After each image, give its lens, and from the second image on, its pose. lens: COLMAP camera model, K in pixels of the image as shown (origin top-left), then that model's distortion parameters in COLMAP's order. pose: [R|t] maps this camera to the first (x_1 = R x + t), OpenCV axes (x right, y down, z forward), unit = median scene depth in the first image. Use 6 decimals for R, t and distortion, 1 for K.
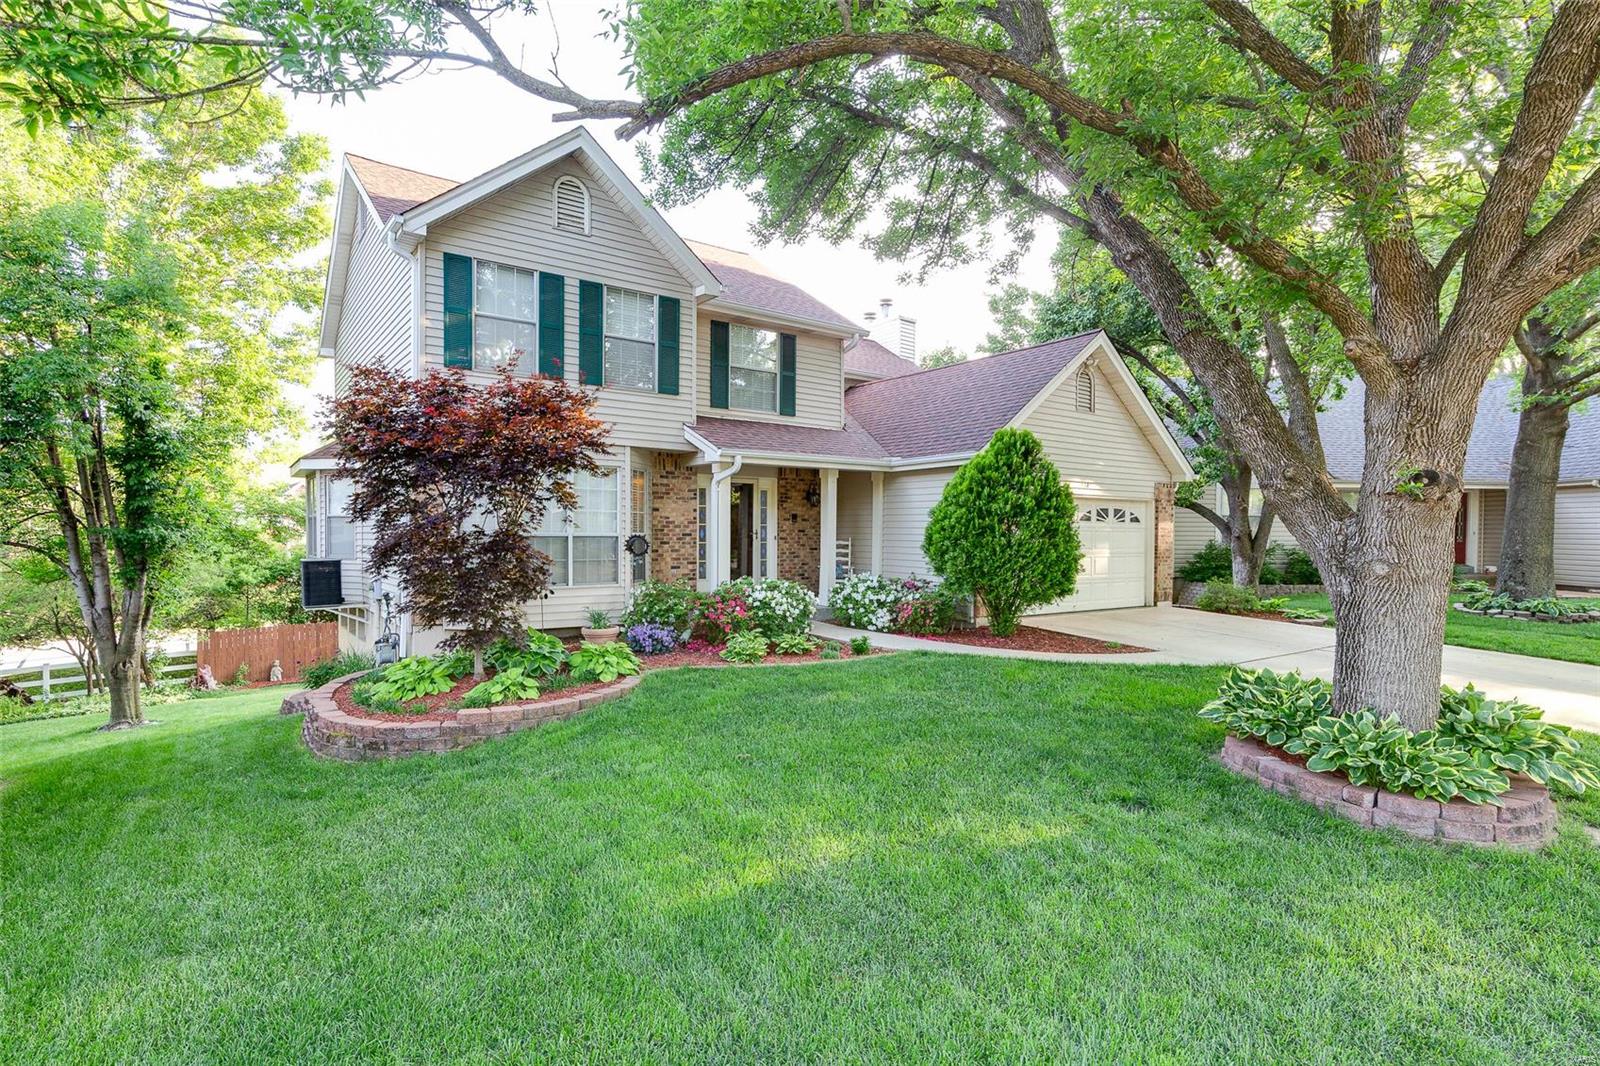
lens RADIAL K [[768.2, 0, 715.2], [0, 768.2, 548.1], [0, 0, 1]] dist [0.001192, 0.000116]
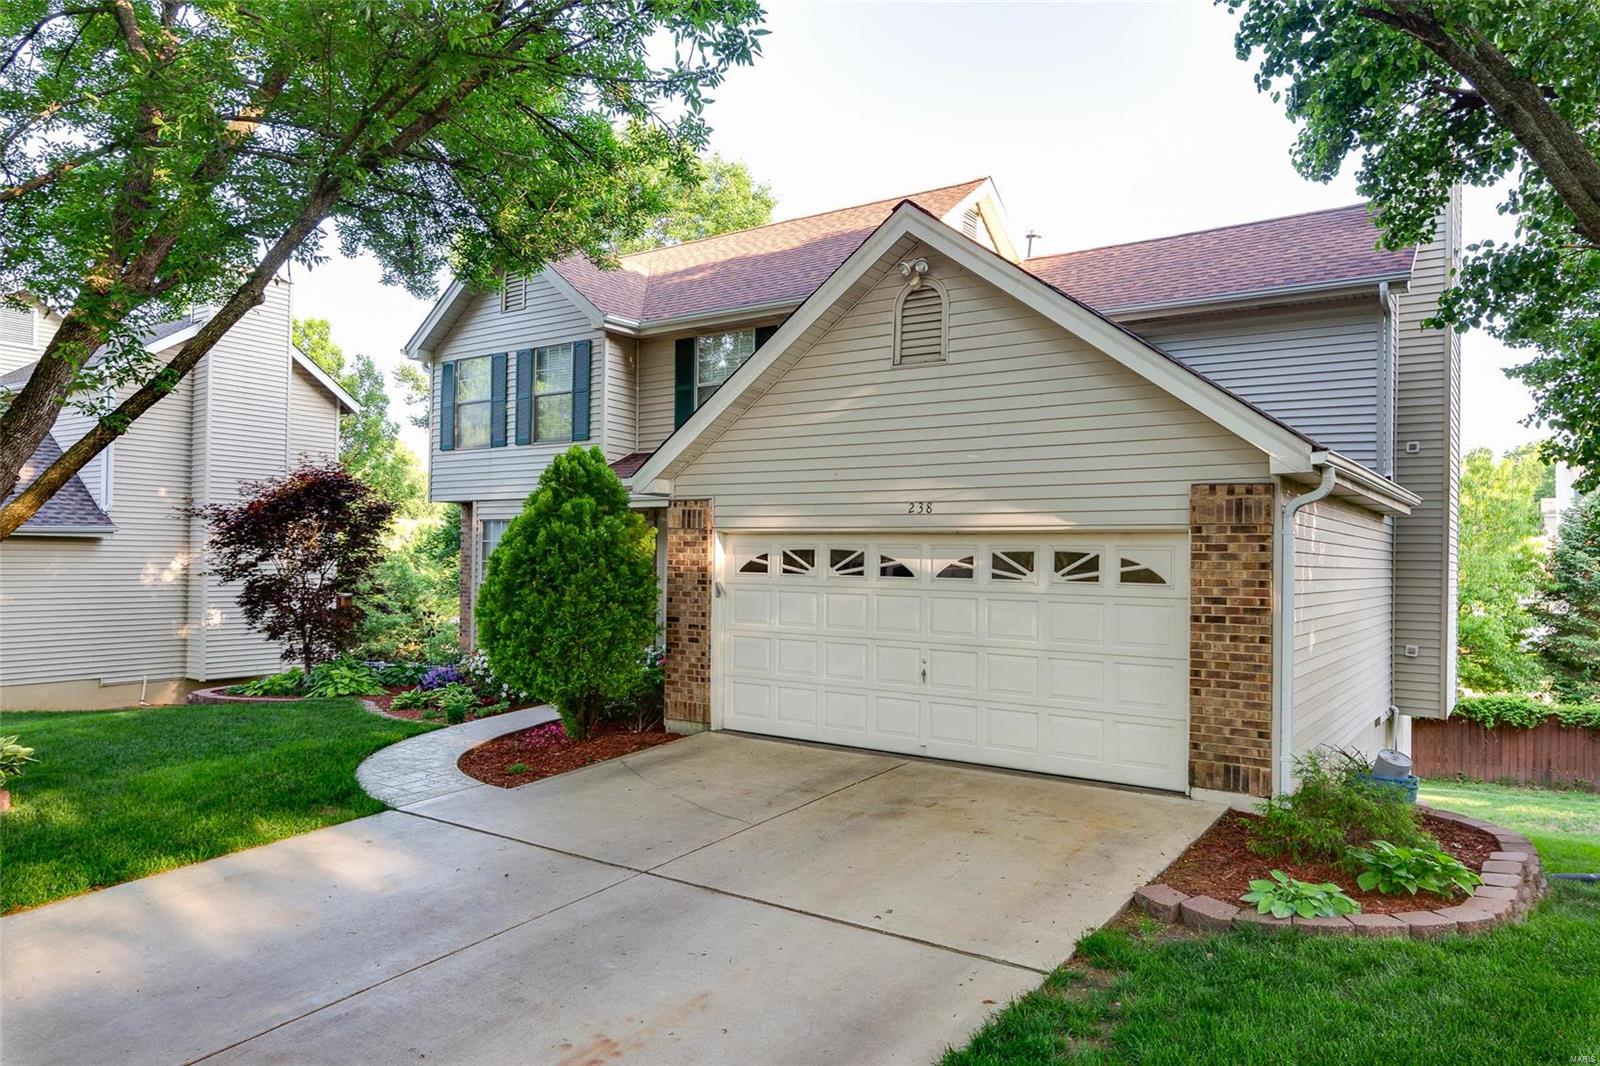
lens RADIAL K [[1035.9, 0, 798.2], [0, 1035.9, 546.8], [0, 0, 1]] dist [-0.004265, -0.000363]
pose [[0.373697, -0.011318, -0.927482, 1.283852], [-0.027673, 0.999344, -0.023344, -0.044773], [0.927138, 0.034389, 0.373139, 0.793923]]
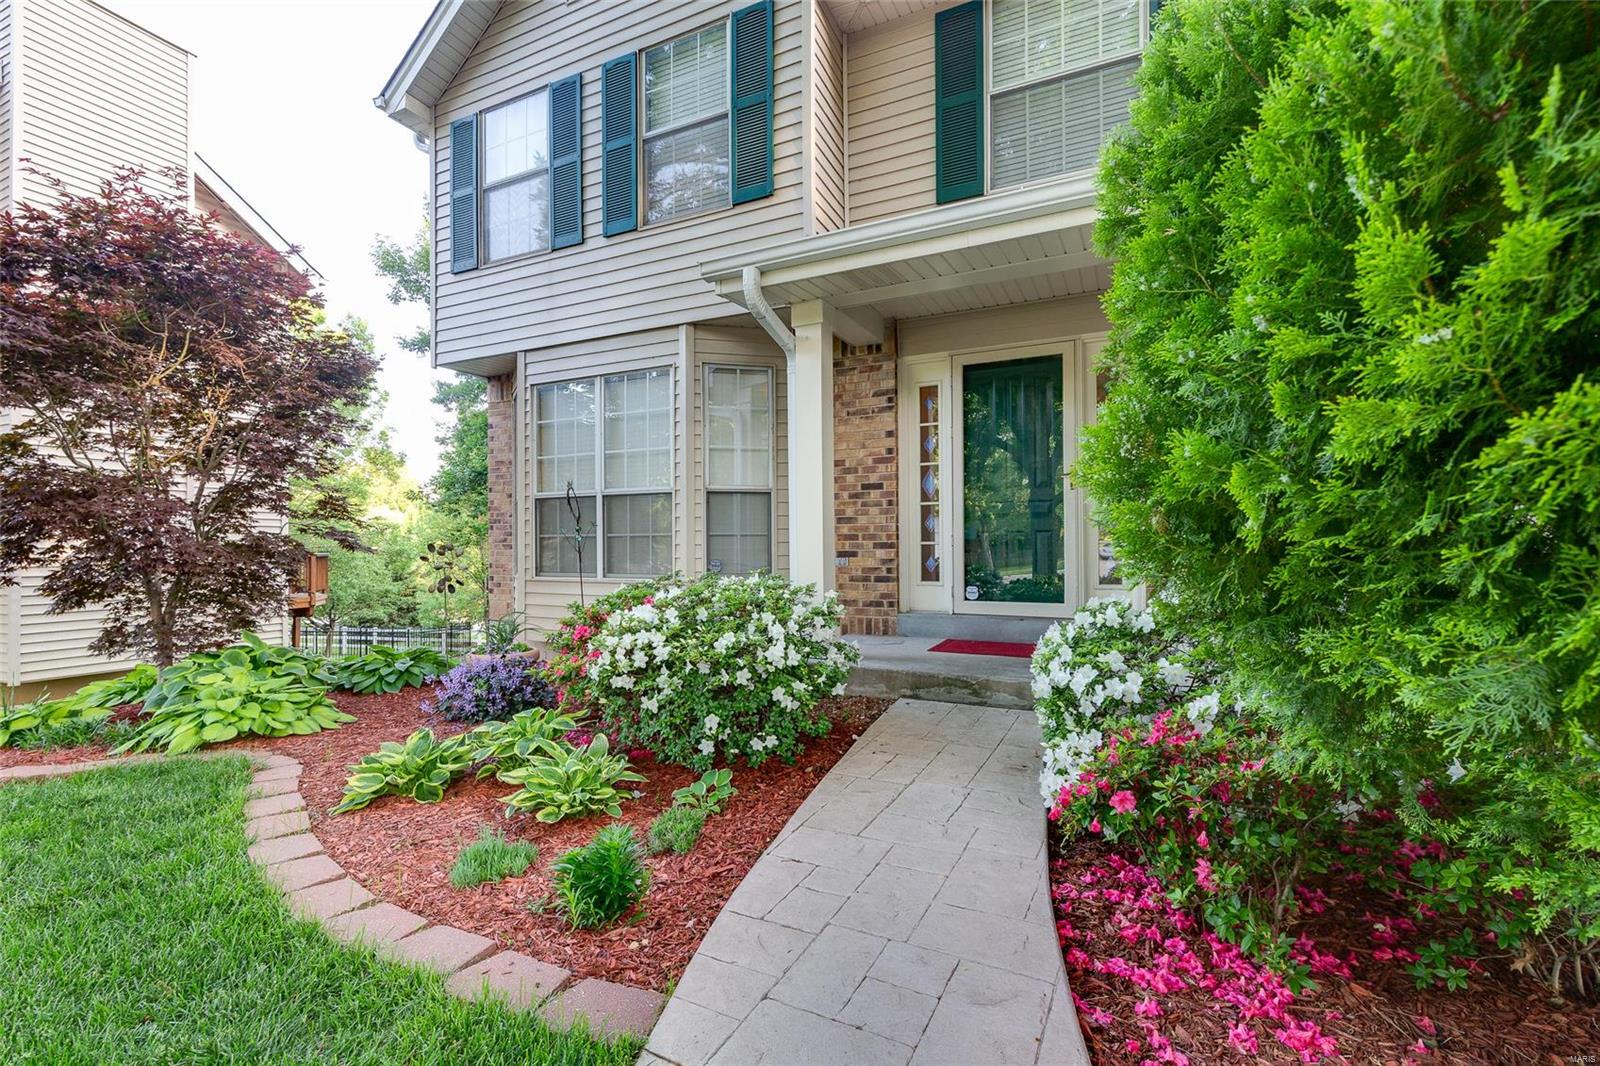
lens RADIAL K [[696.5, 0, 800.4], [0, 696.5, 541.4], [0, 0, 1]] dist [0.003624, 0.000336]
pose [[0.519773, -0.011866, -0.854222, 0.346184], [-0.009484, 0.999762, -0.019659, 0.028595], [0.854252, 0.018320, 0.519536, 0.818837]]
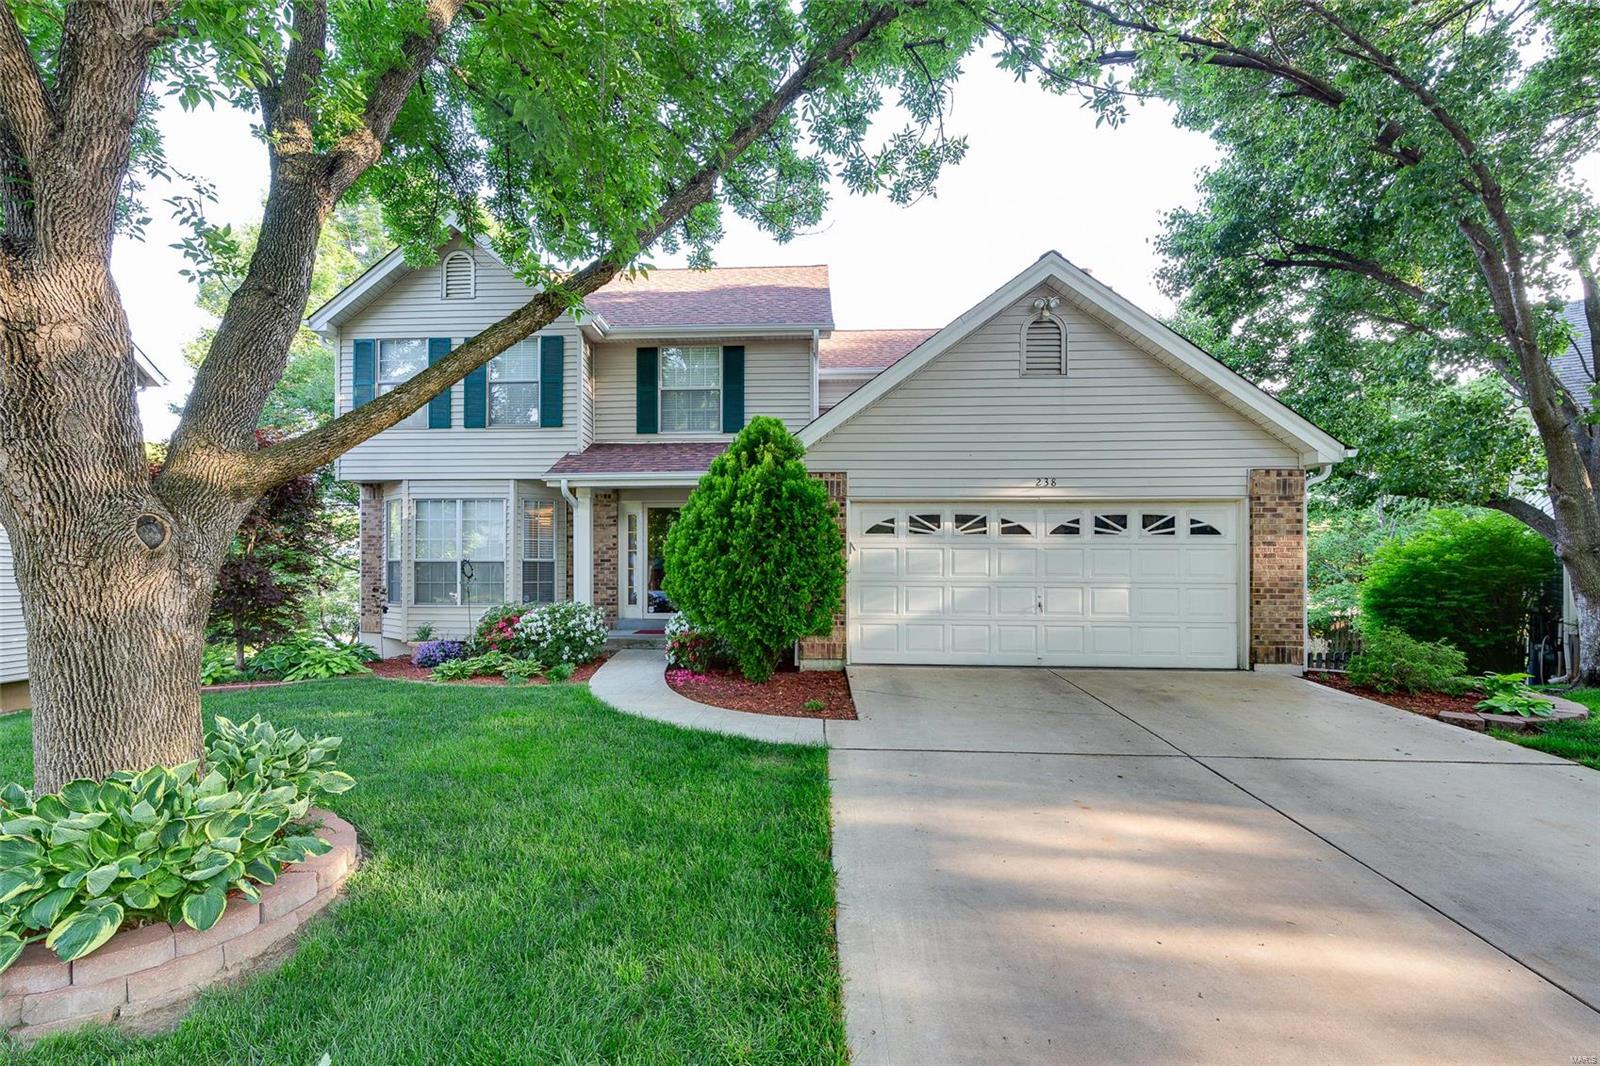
lens RADIAL K [[721.3, 0, 758.5], [0, 721.3, 568.6], [0, 0, 1]] dist [0.001721, 0.000244]
pose [[0.798683, -0.006318, -0.601719, 0.784843], [-0.010059, 0.999665, -0.023848, 0.015639], [0.601668, 0.025100, 0.798352, 0.393945]]
